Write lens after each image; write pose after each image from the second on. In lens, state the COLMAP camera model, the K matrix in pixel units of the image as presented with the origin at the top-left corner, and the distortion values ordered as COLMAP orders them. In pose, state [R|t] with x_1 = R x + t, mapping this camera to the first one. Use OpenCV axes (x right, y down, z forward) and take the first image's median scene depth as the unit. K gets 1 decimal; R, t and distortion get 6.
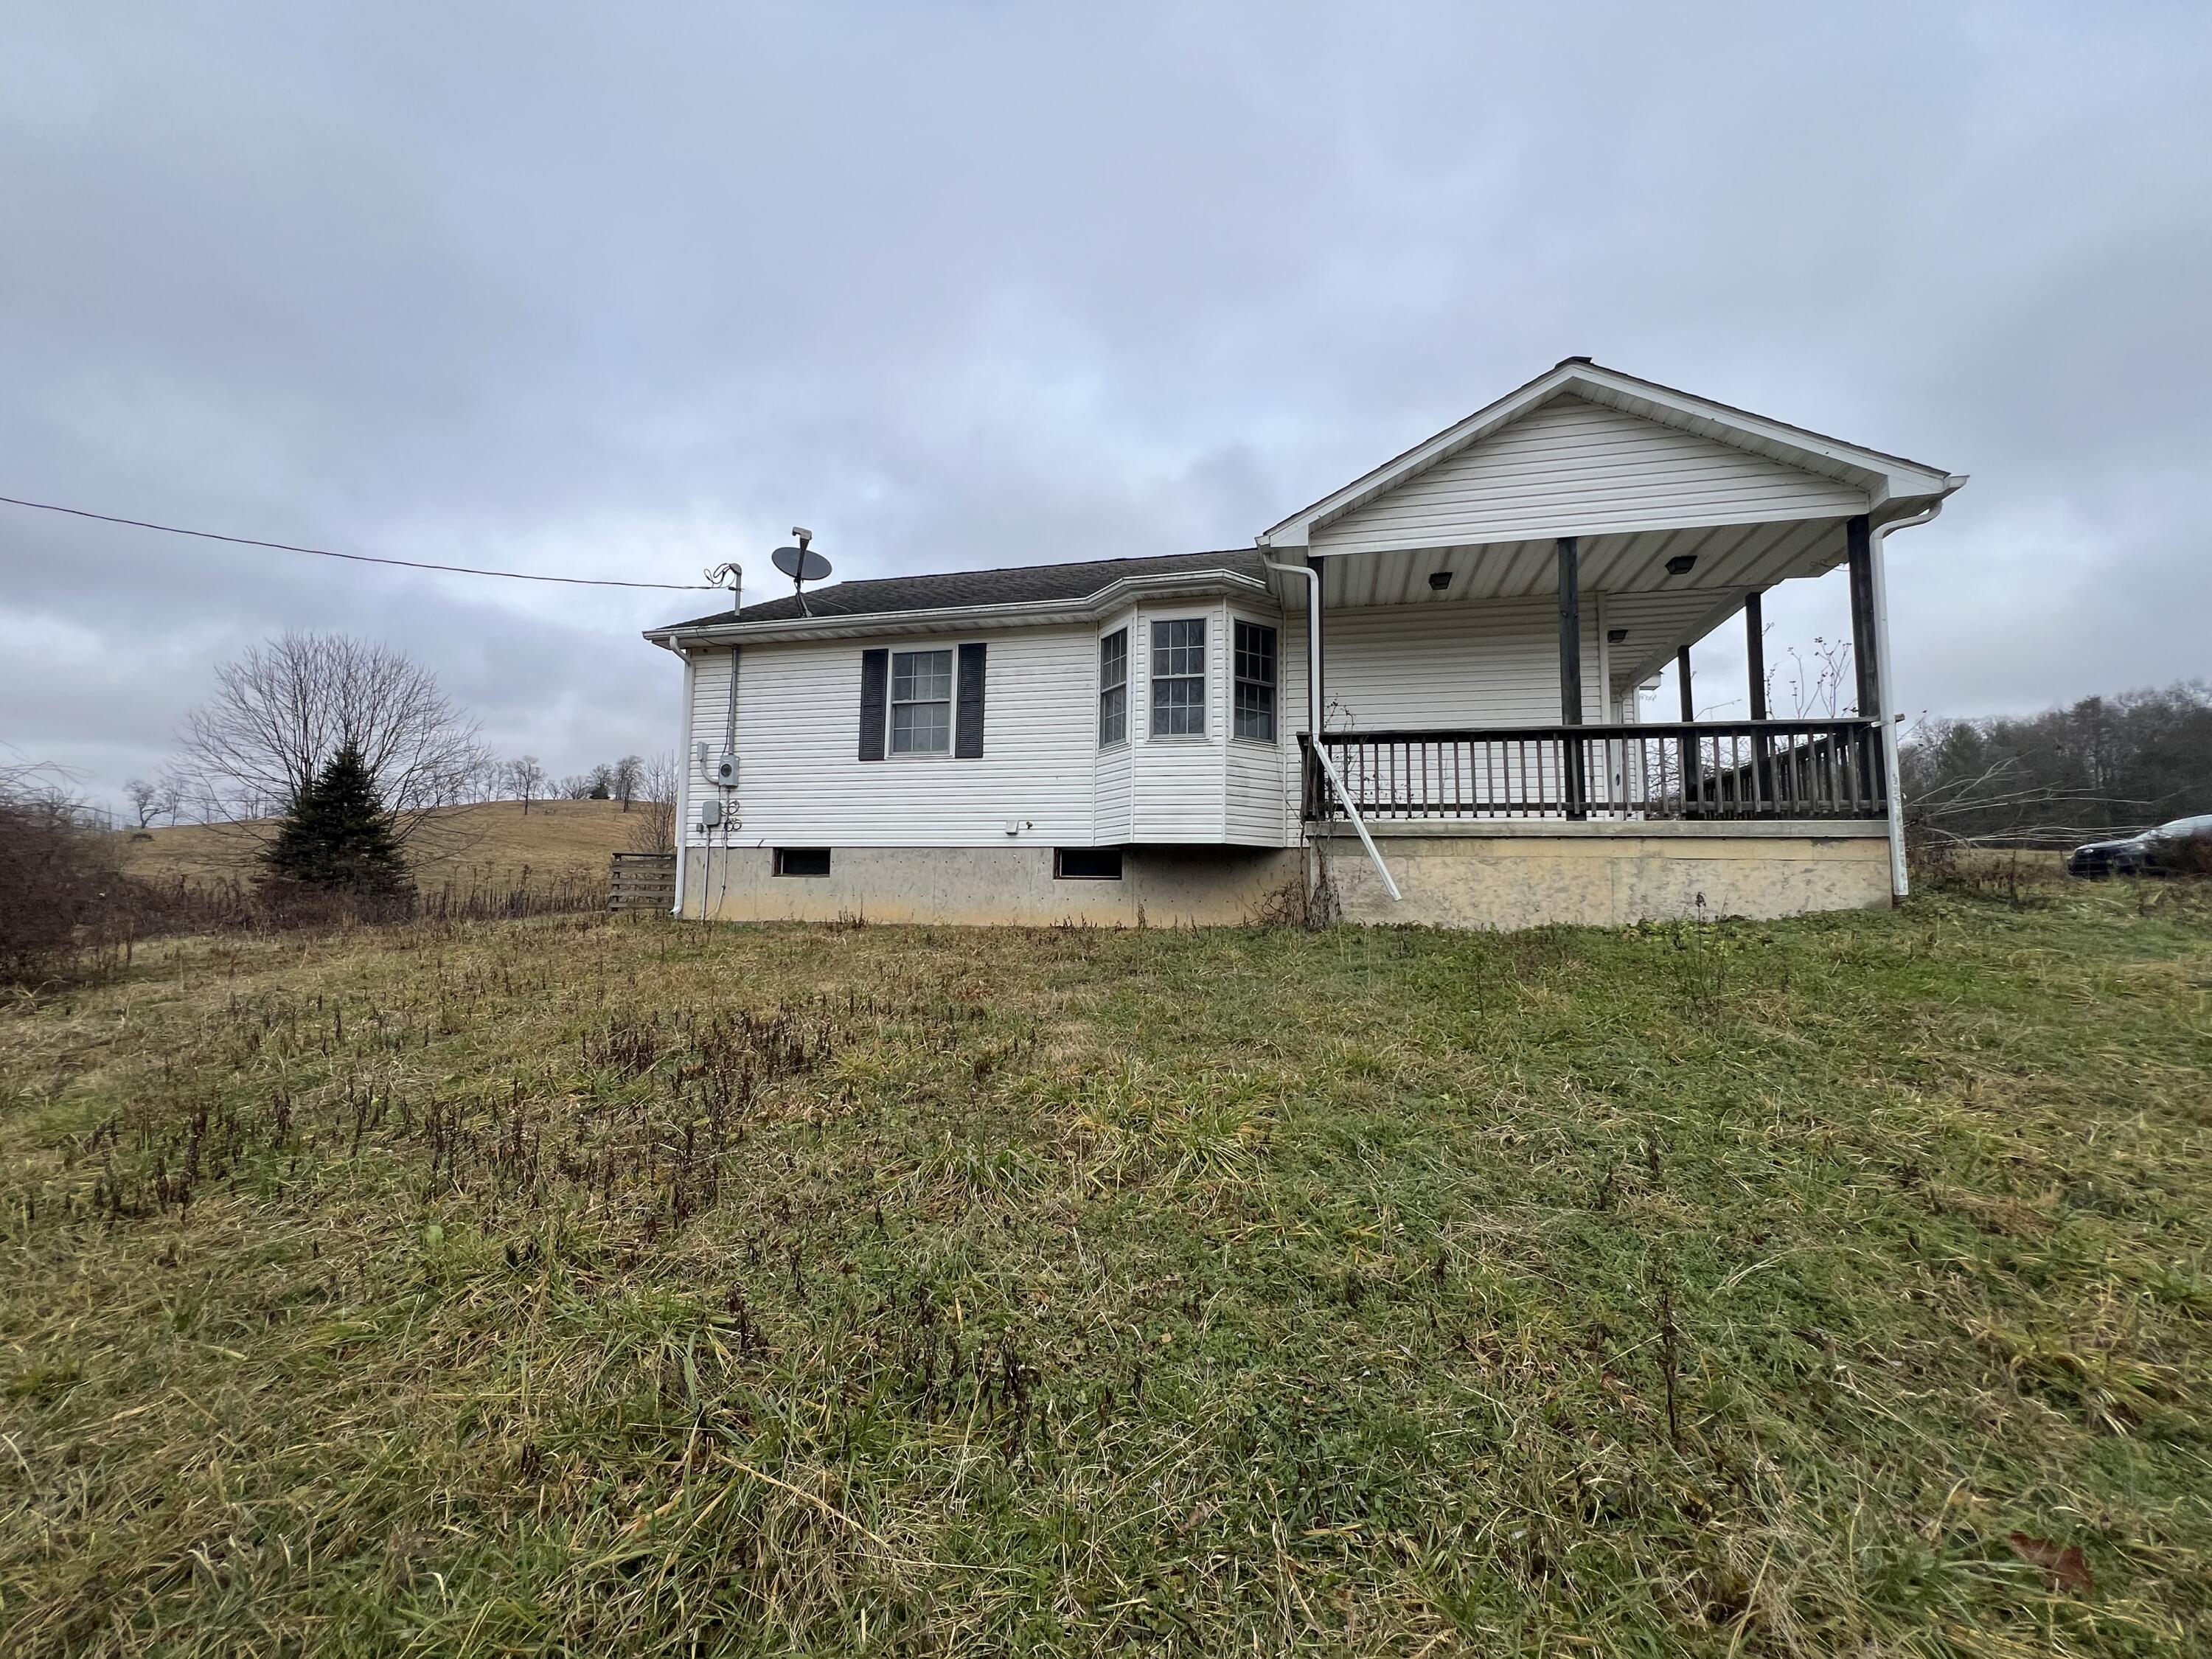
lens RADIAL K [[901.7, 0, 1105.1], [0, 901.7, 829.4], [0, 0, 1]] dist [-0.003178, 0.000887]
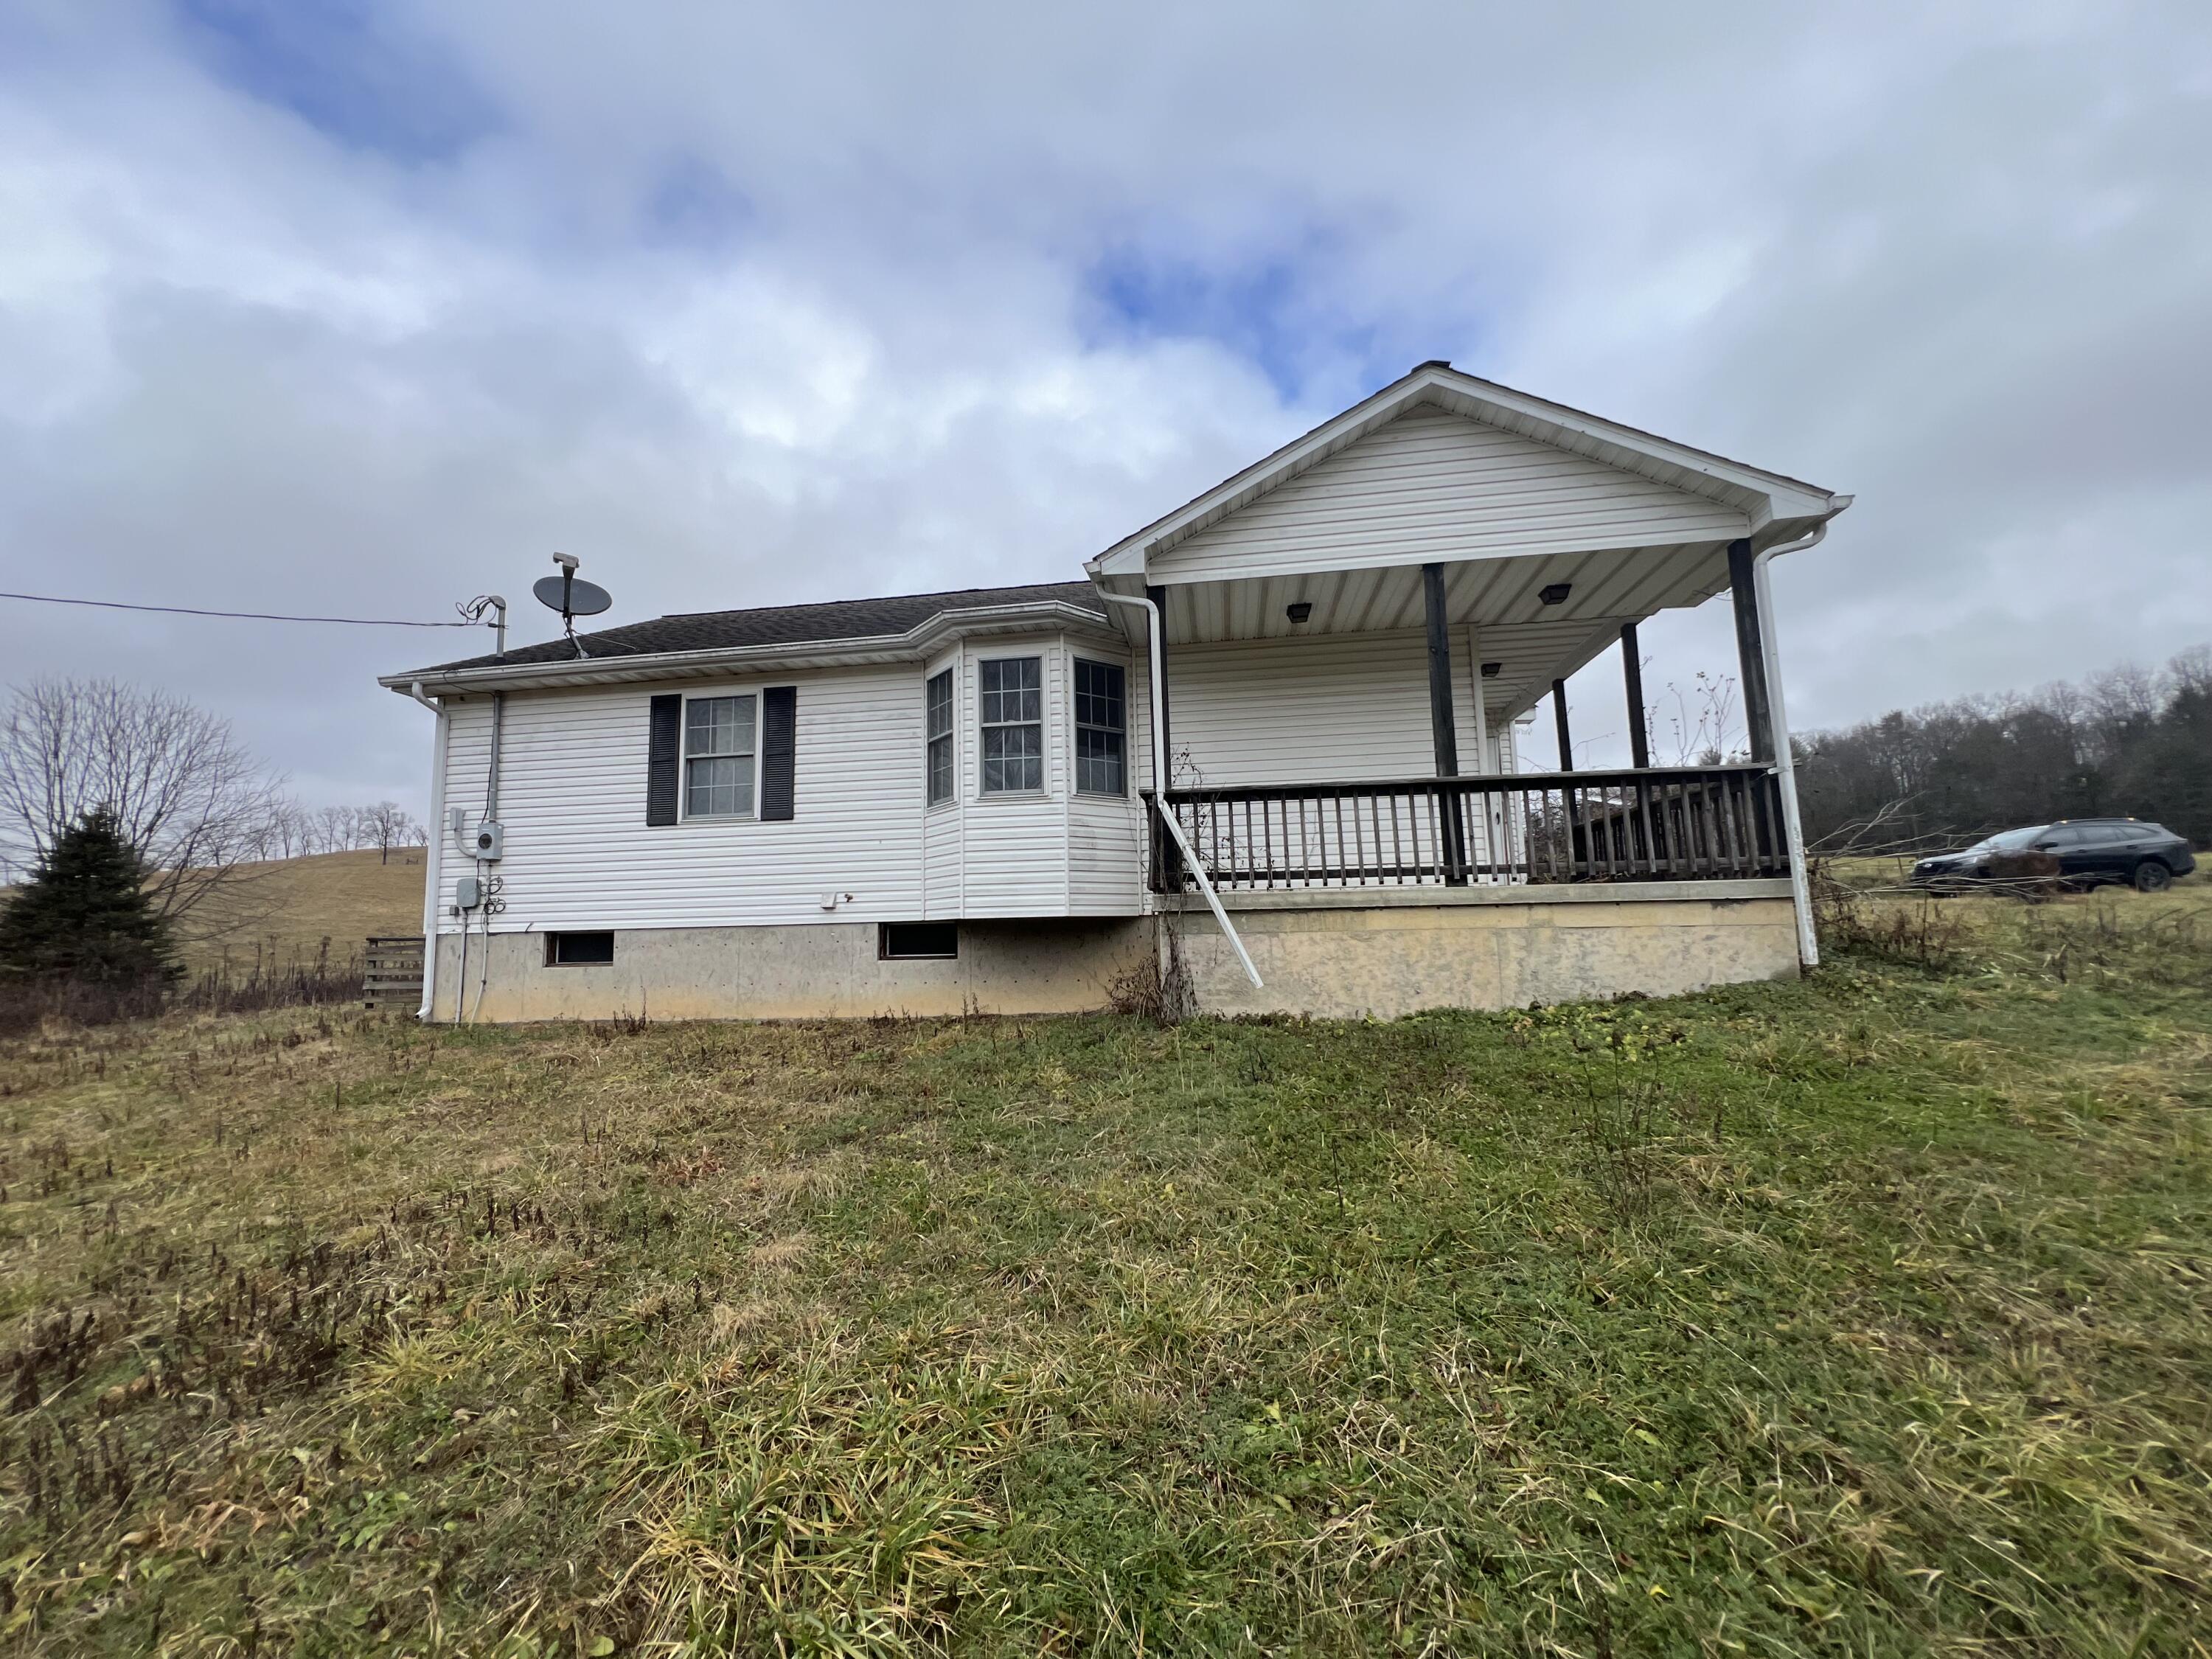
lens RADIAL K [[887.4, 0, 1106.4], [0, 887.4, 830.2], [0, 0, 1]] dist [-0.002981, 0.000311]
pose [[0.994277, -0.029810, 0.102588, 0.088046], [0.032687, 0.999115, -0.026479, -0.045417], [-0.101708, 0.029681, 0.994371, 0.158474]]
